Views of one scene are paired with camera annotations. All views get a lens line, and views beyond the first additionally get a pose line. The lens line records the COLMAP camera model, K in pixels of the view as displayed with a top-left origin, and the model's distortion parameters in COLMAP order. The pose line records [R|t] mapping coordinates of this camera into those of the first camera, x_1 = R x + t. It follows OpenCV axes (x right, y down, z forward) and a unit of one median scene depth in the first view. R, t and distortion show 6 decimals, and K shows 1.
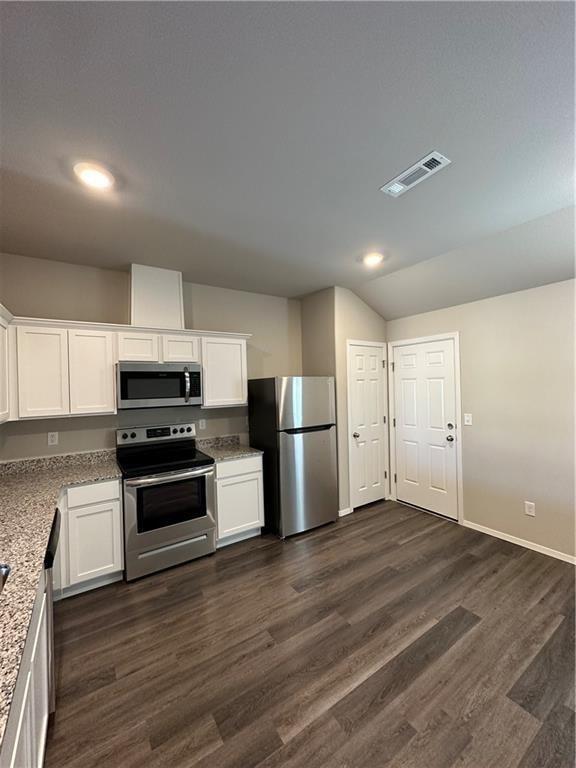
lens RADIAL K [[304.5, 0, 288.0], [0, 304.5, 384.0], [0, 0, 1]] dist [0.001500, 0.000472]
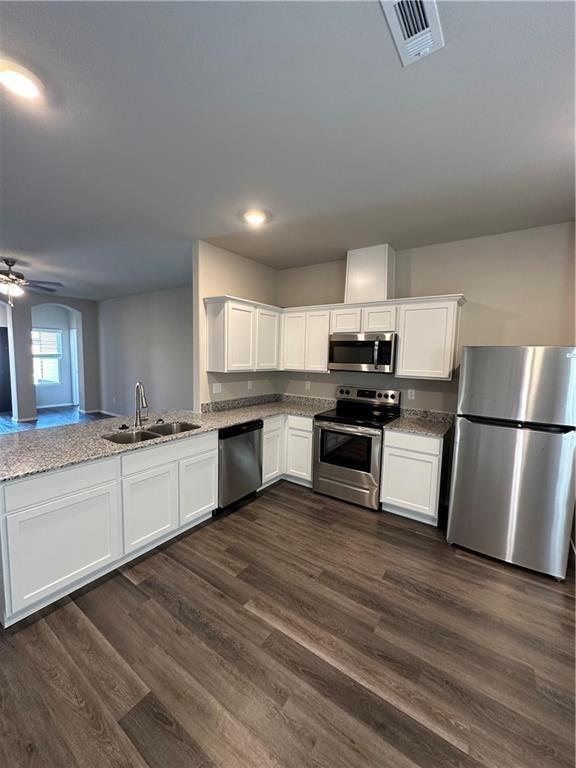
lens RADIAL K [[304.5, 0, 288.0], [0, 304.5, 384.0], [0, 0, 1]] dist [0.001500, 0.000472]
pose [[0.376135, 0.122895, -0.918379, 0.656677], [-0.027686, 0.992213, 0.121436, -0.012845], [0.926151, -0.020250, 0.376609, 0.360467]]
